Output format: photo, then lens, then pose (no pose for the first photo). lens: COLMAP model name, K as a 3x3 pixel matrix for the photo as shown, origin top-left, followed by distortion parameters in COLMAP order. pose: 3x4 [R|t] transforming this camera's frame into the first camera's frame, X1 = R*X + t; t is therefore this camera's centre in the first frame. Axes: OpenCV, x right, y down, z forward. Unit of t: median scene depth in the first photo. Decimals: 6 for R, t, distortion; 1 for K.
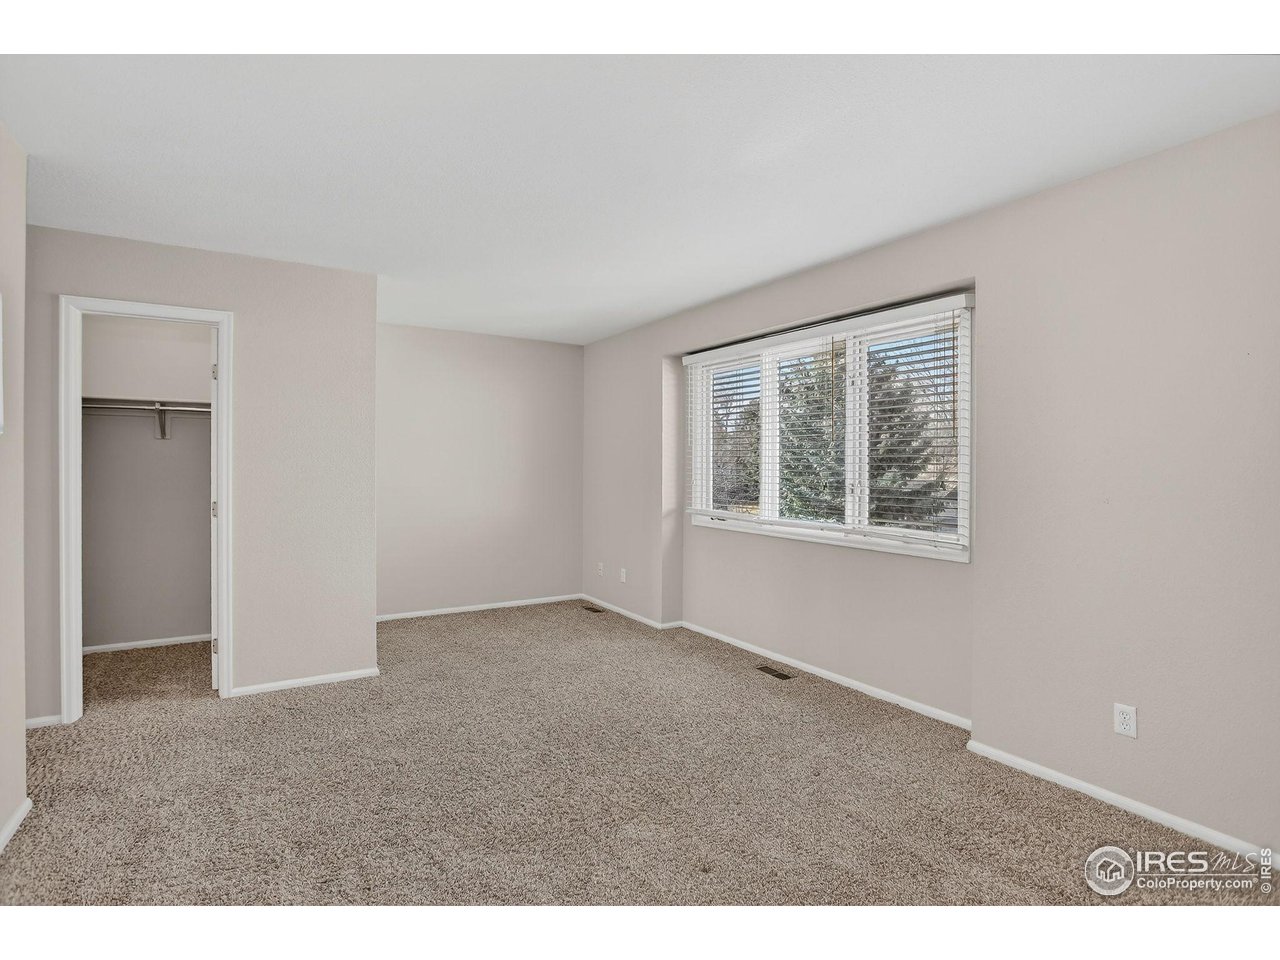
lens RADIAL K [[622.6, 0, 635.7], [0, 622.6, 467.4], [0, 0, 1]] dist [-0.000996, 0.000590]
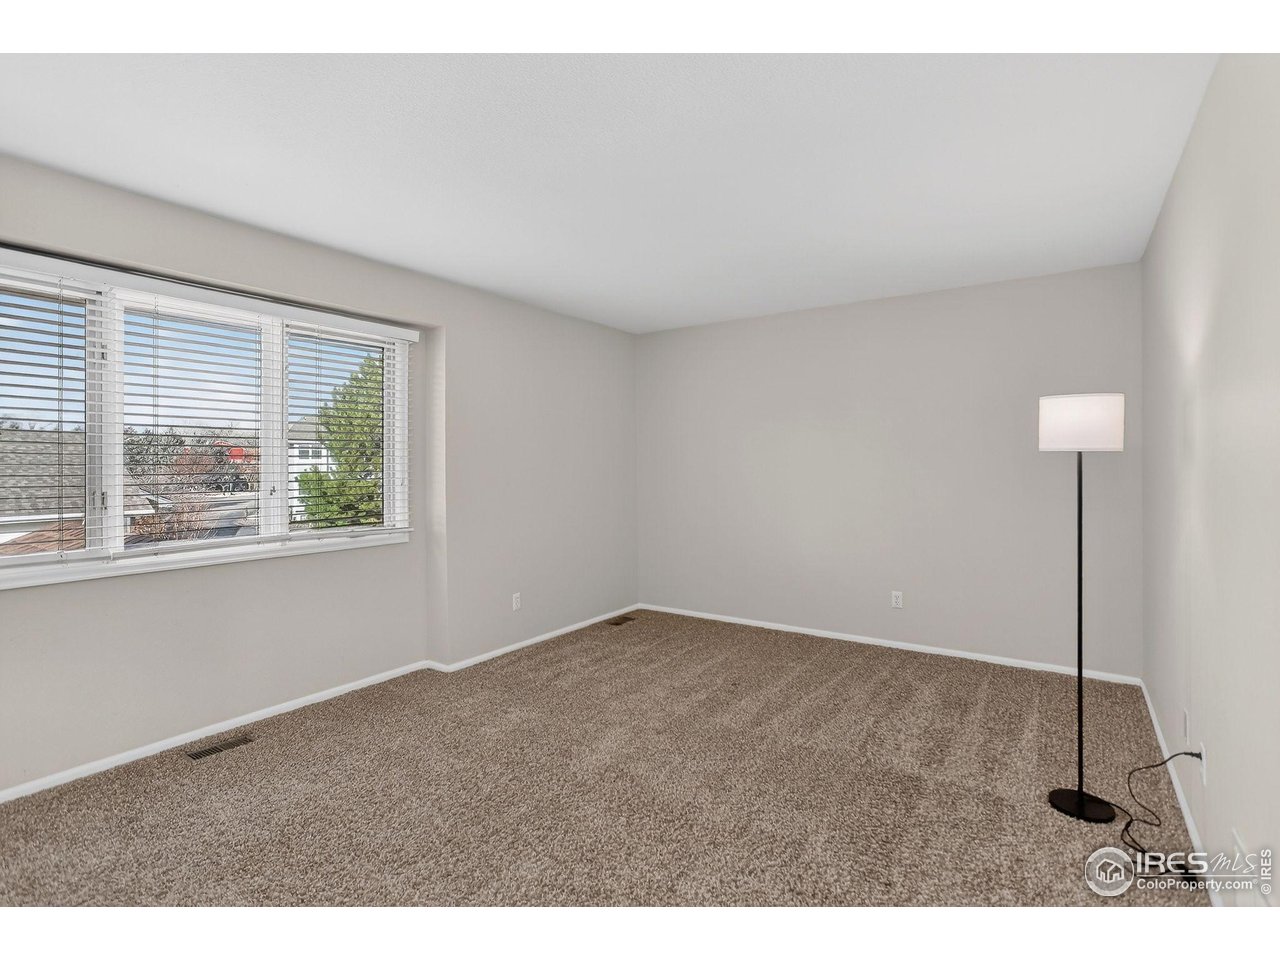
lens RADIAL K [[622.6, 0, 635.7], [0, 622.6, 467.4], [0, 0, 1]] dist [-0.000996, 0.000590]
pose [[-0.377928, -0.003887, 0.925827, -0.670988], [0.009212, 0.999926, 0.007959, -0.003911], [-0.925789, 0.011537, -0.377864, 0.856480]]
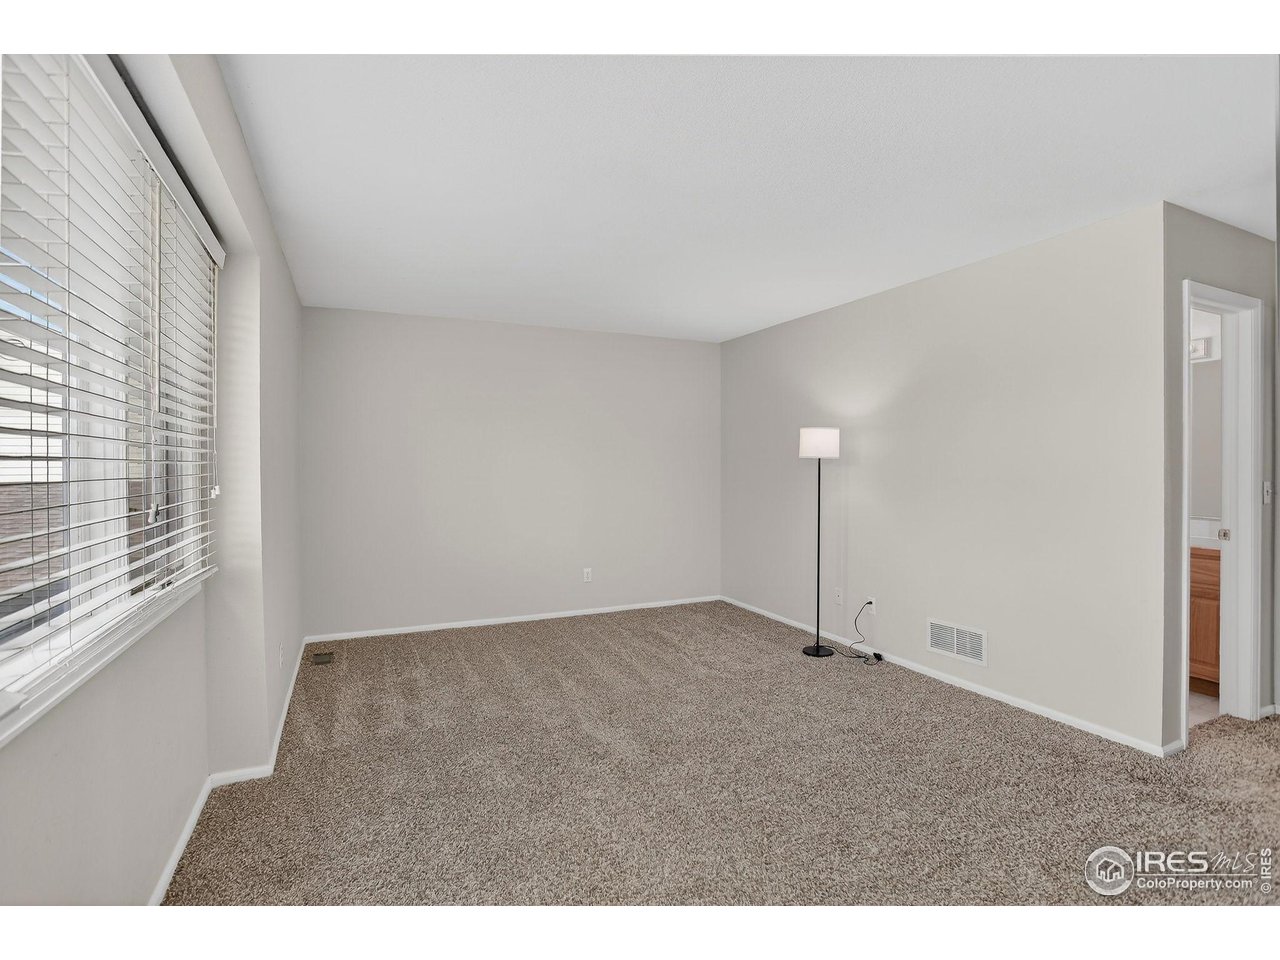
lens RADIAL K [[622.6, 0, 635.7], [0, 622.6, 467.4], [0, 0, 1]] dist [-0.000996, 0.000590]
pose [[-0.988221, 0.002240, 0.153017, -0.125640], [0.003735, 0.999948, 0.009486, -0.005757], [-0.152988, 0.009945, -0.988178, 1.361339]]
